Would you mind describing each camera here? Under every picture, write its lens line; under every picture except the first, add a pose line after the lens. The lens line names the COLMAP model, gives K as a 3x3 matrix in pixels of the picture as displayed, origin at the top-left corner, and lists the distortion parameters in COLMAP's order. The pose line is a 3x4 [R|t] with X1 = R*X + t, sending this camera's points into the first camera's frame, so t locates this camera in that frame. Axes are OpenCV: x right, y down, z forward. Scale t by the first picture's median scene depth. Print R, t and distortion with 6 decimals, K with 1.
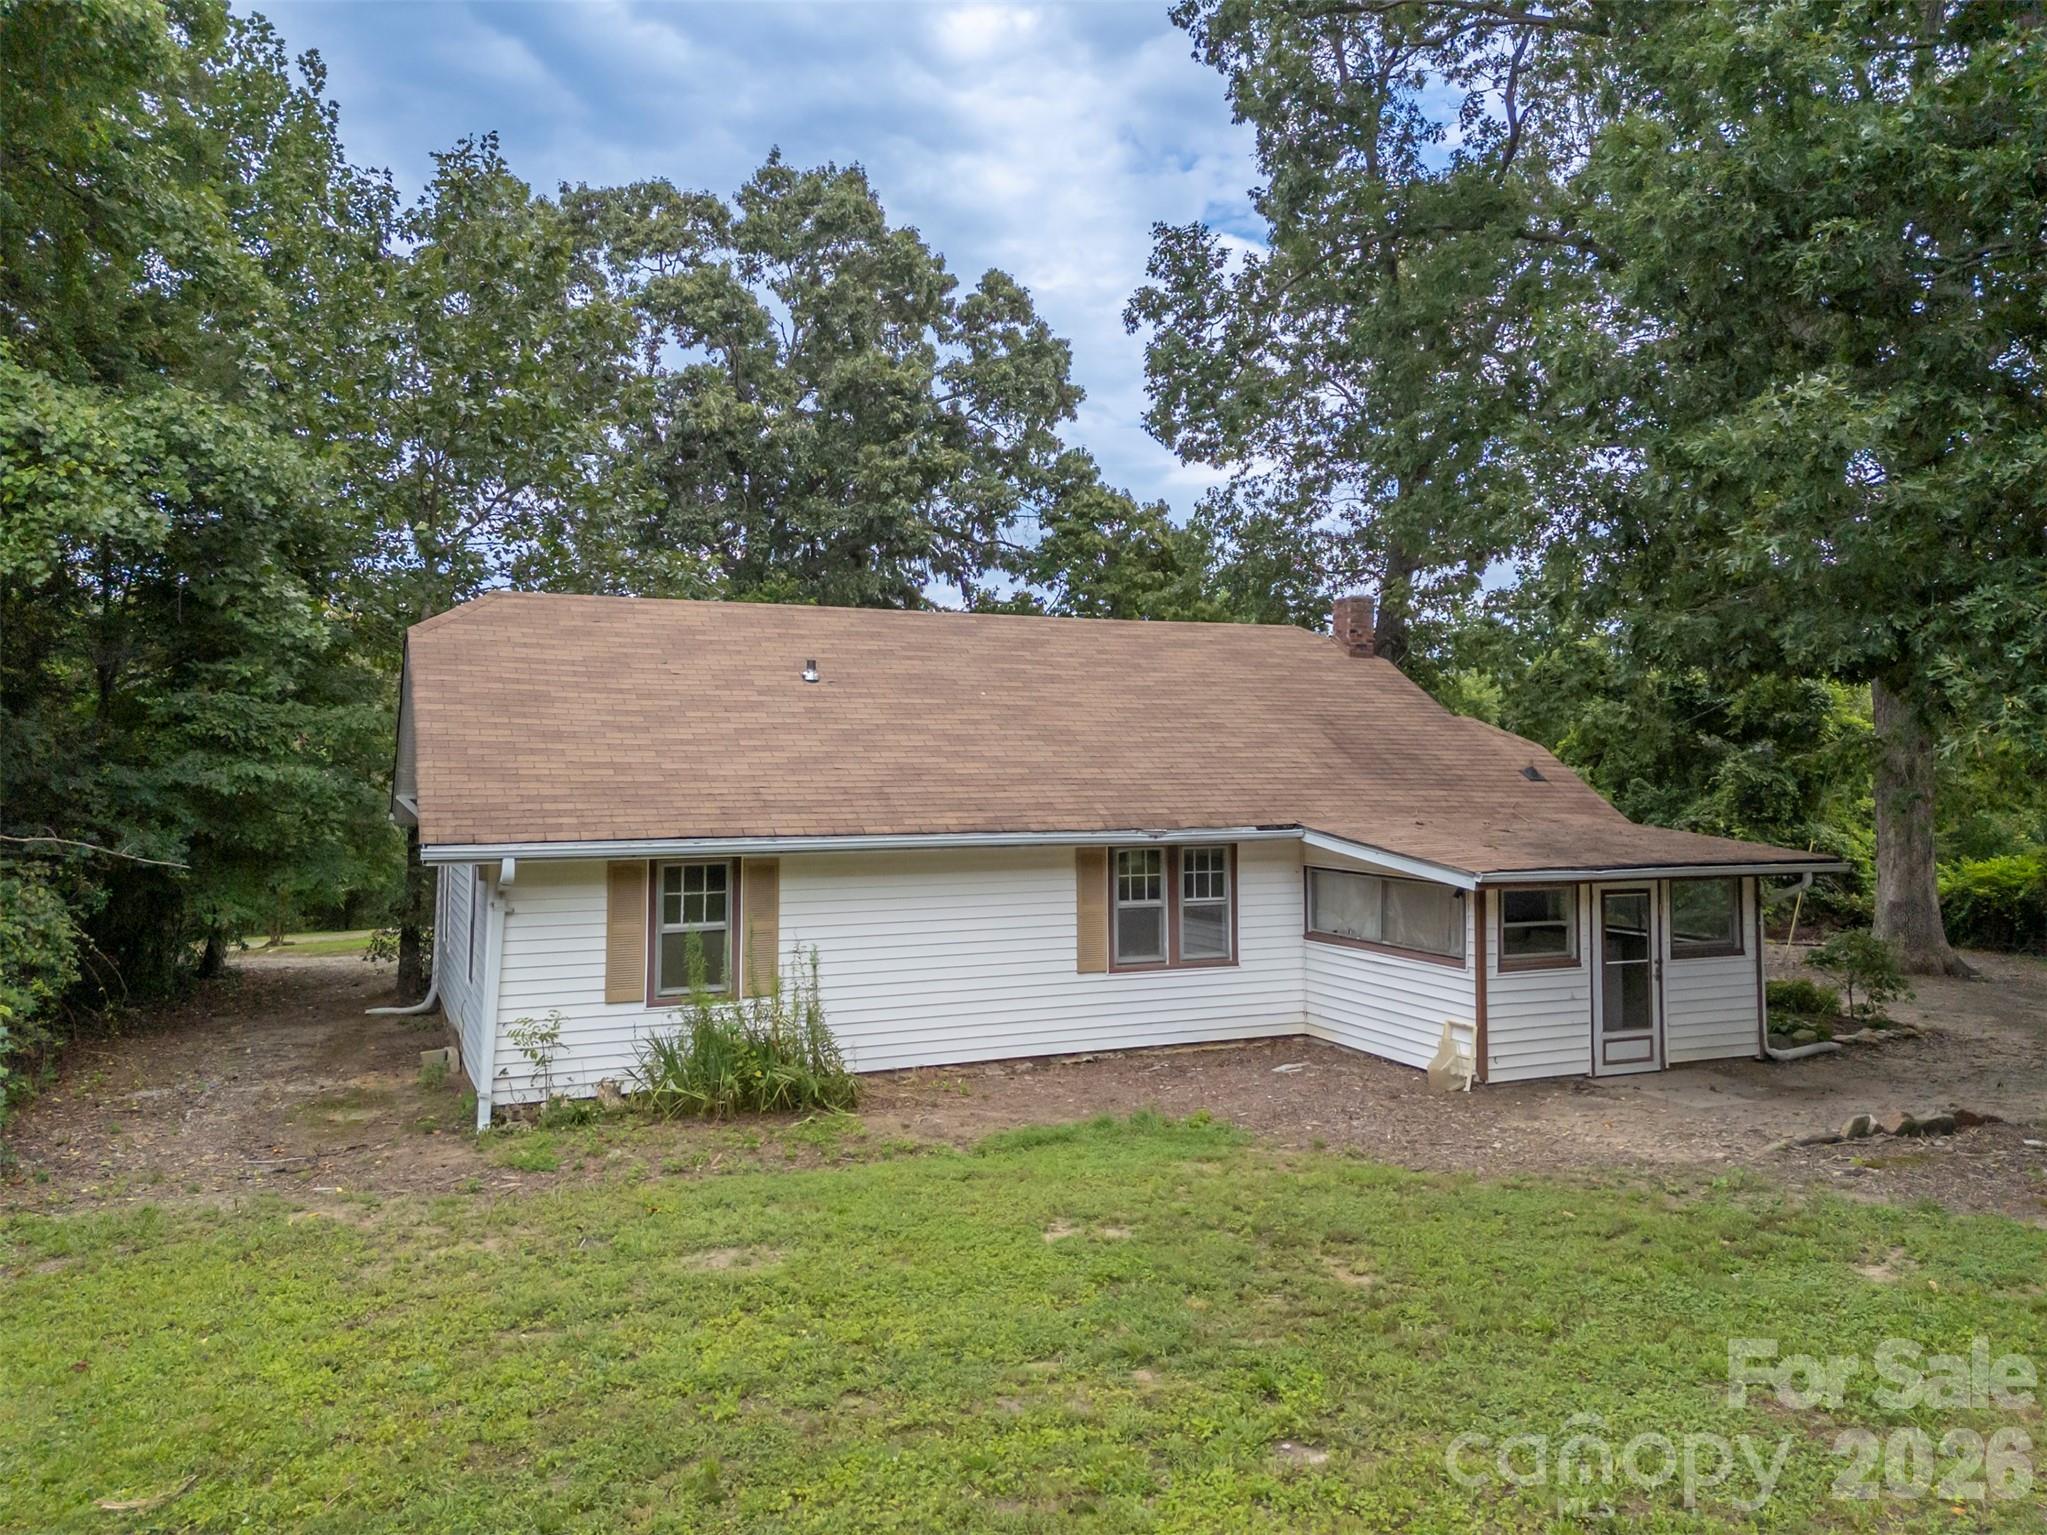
lens RADIAL K [[1419.3, 0, 972.9], [0, 1419.3, 683.6], [0, 0, 1]] dist [0.048624, -0.027354]
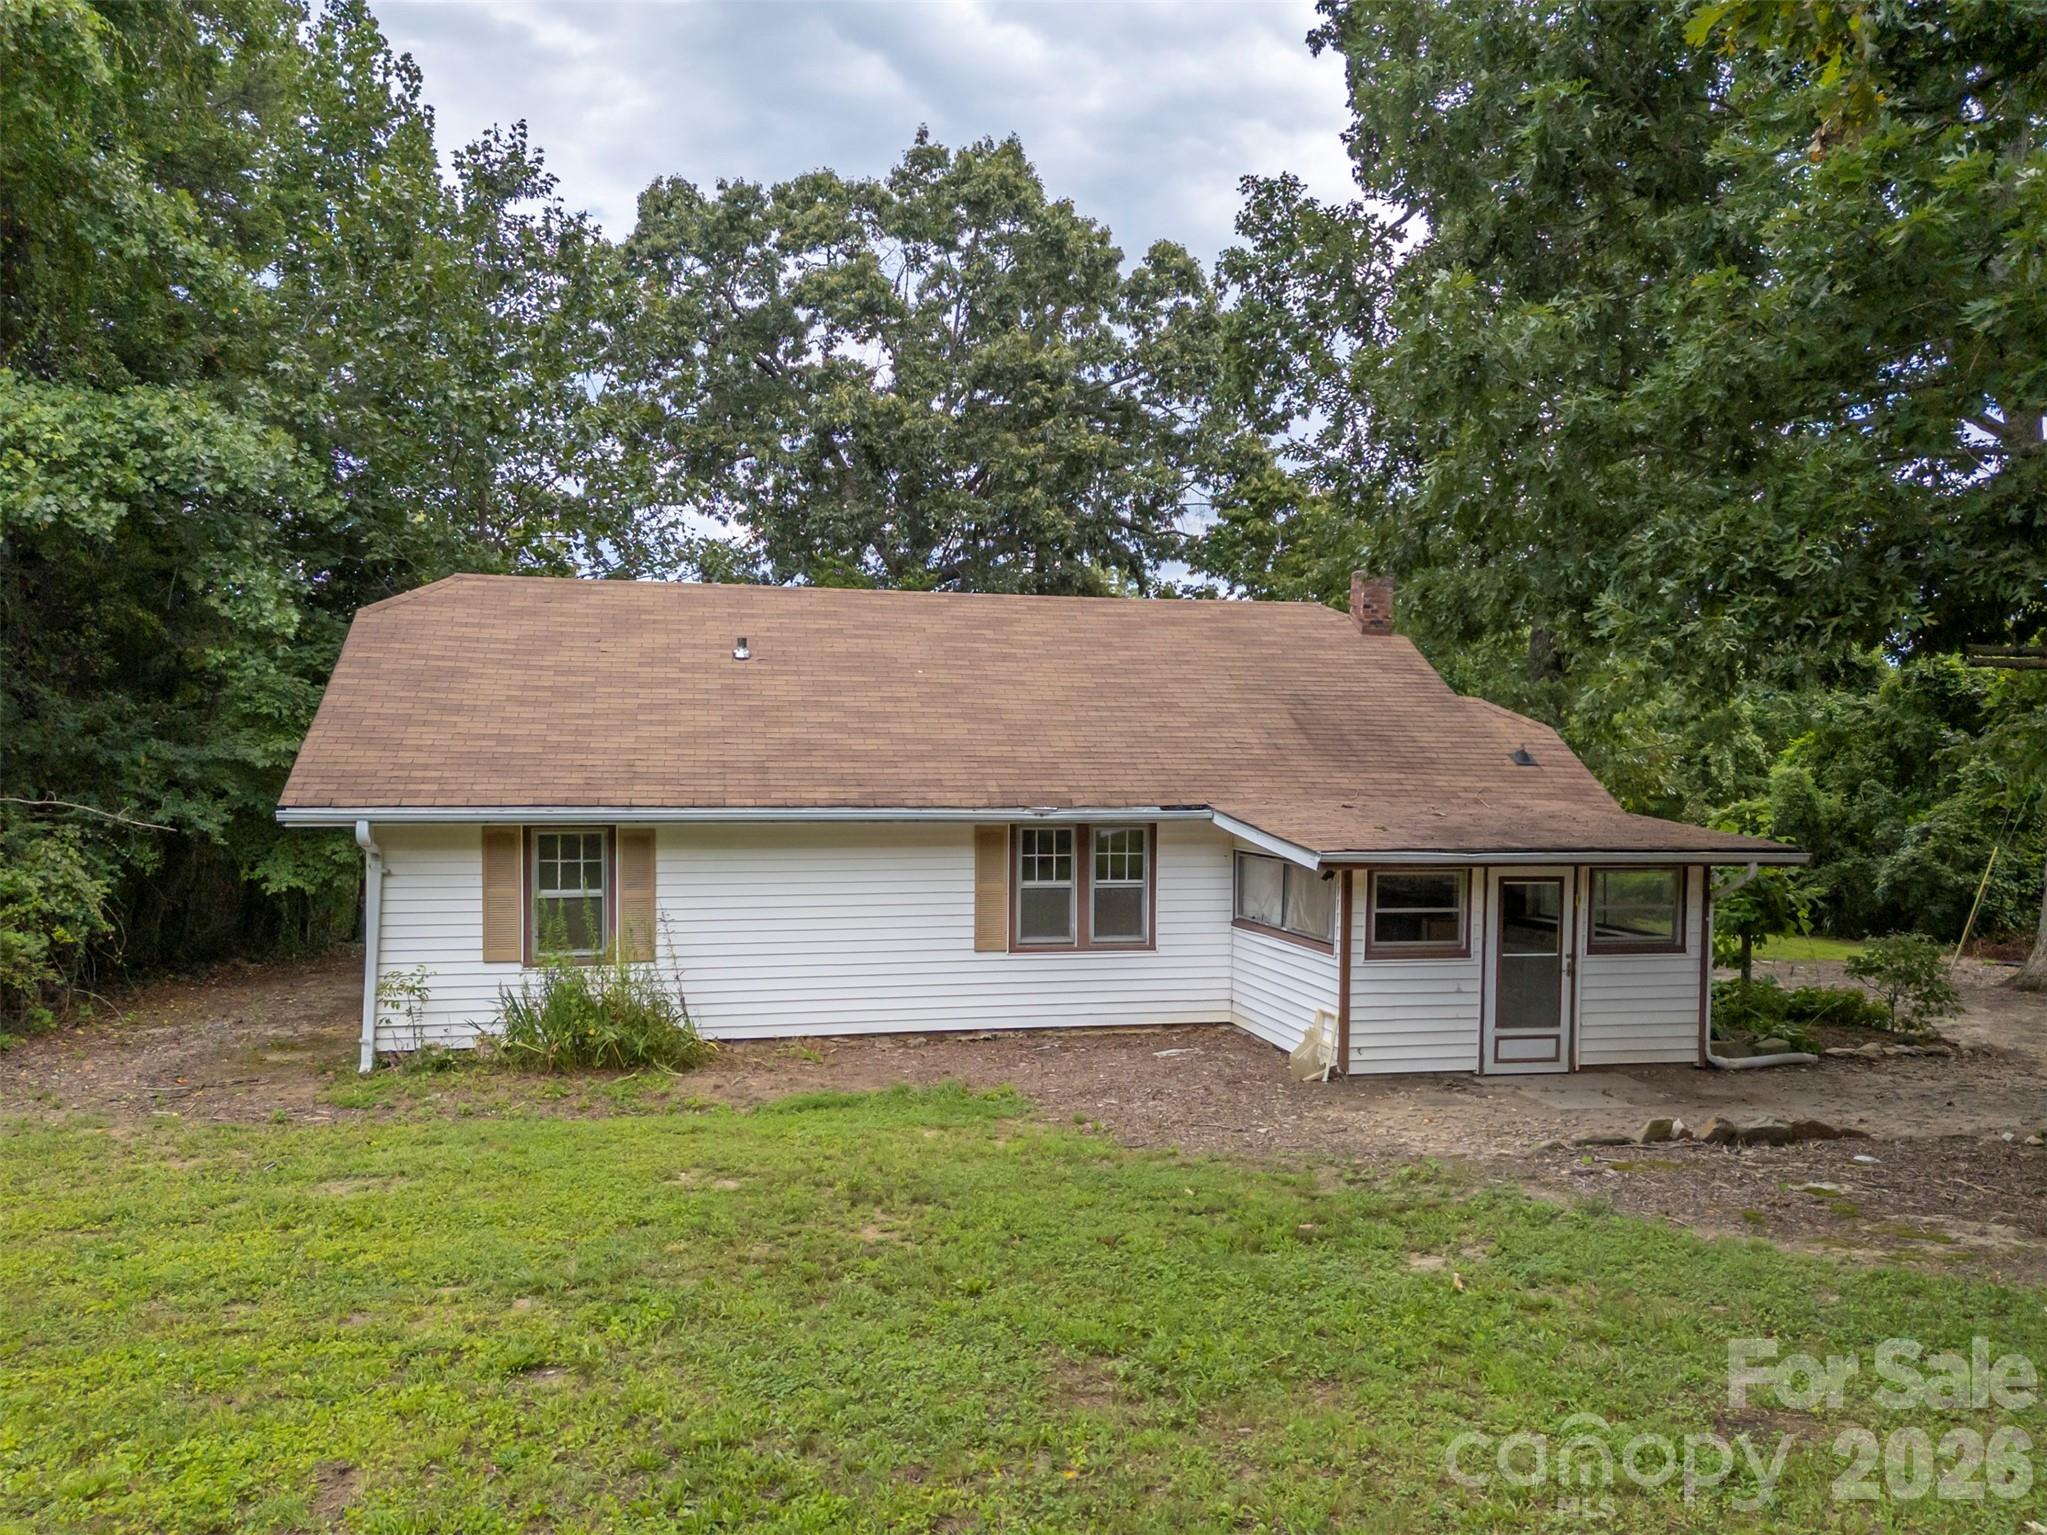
lens RADIAL K [[1419.3, 0, 928.8], [0, 1419.3, 795.1], [0, 0, 1]] dist [0.048624, -0.027354]
pose [[0.983252, 0.011418, -0.181895, 0.228246], [0.002884, 0.996936, 0.078169, 0.017976], [0.182231, -0.077384, 0.980206, 0.034134]]
